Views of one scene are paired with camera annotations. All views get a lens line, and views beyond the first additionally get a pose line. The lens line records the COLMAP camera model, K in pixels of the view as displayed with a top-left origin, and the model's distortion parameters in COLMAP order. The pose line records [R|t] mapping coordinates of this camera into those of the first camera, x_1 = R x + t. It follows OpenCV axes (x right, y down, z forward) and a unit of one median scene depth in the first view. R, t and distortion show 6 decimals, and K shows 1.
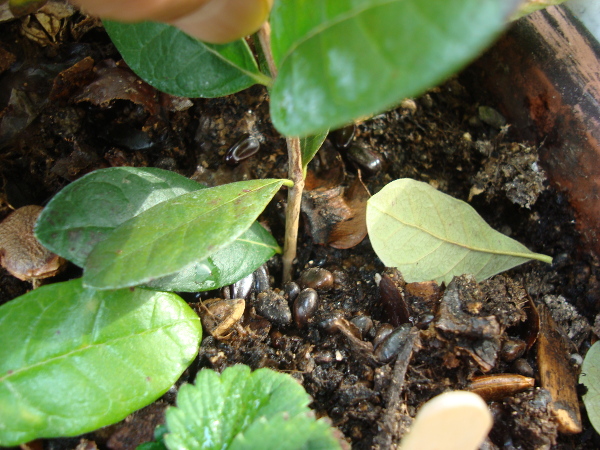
lens RADIAL K [[624.2, 0, 300.0], [0, 624.2, 225.0], [0, 0, 1]] dist [-0.079438, -0.134719]
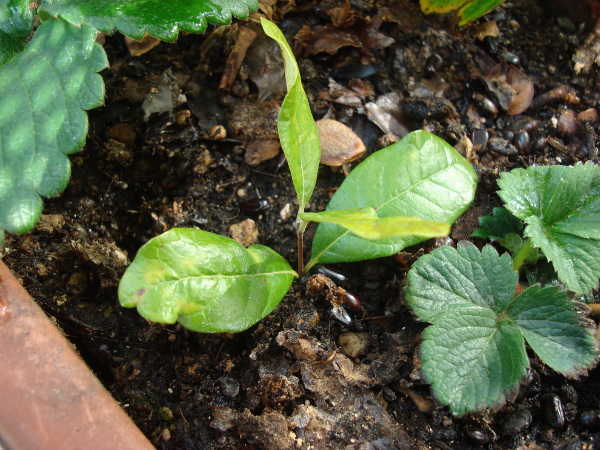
lens RADIAL K [[624.2, 0, 300.0], [0, 624.2, 225.0], [0, 0, 1]] dist [-0.079438, -0.134719]
pose [[0.968028, -0.227375, 0.105931, -0.769156], [0.233486, 0.971113, -0.049225, 0.291082], [-0.091679, 0.072385, 0.993154, -0.454249]]
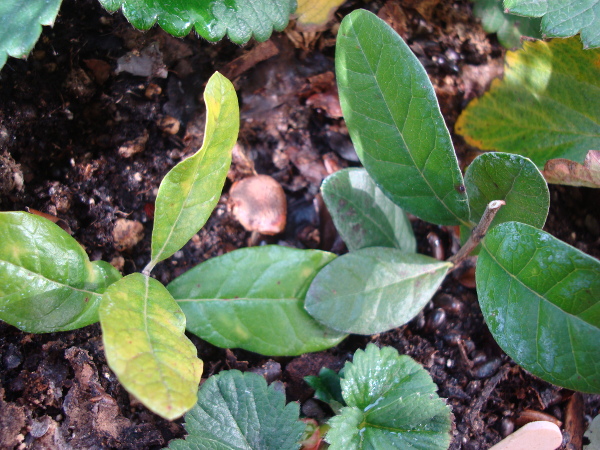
lens RADIAL K [[624.2, 0, 300.0], [0, 624.2, 225.0], [0, 0, 1]] dist [-0.079438, -0.134719]
pose [[0.932718, 0.360121, 0.018686, -0.398888], [-0.360490, 0.929856, 0.073587, -0.064857], [0.009125, -0.075372, 0.997114, -0.394080]]
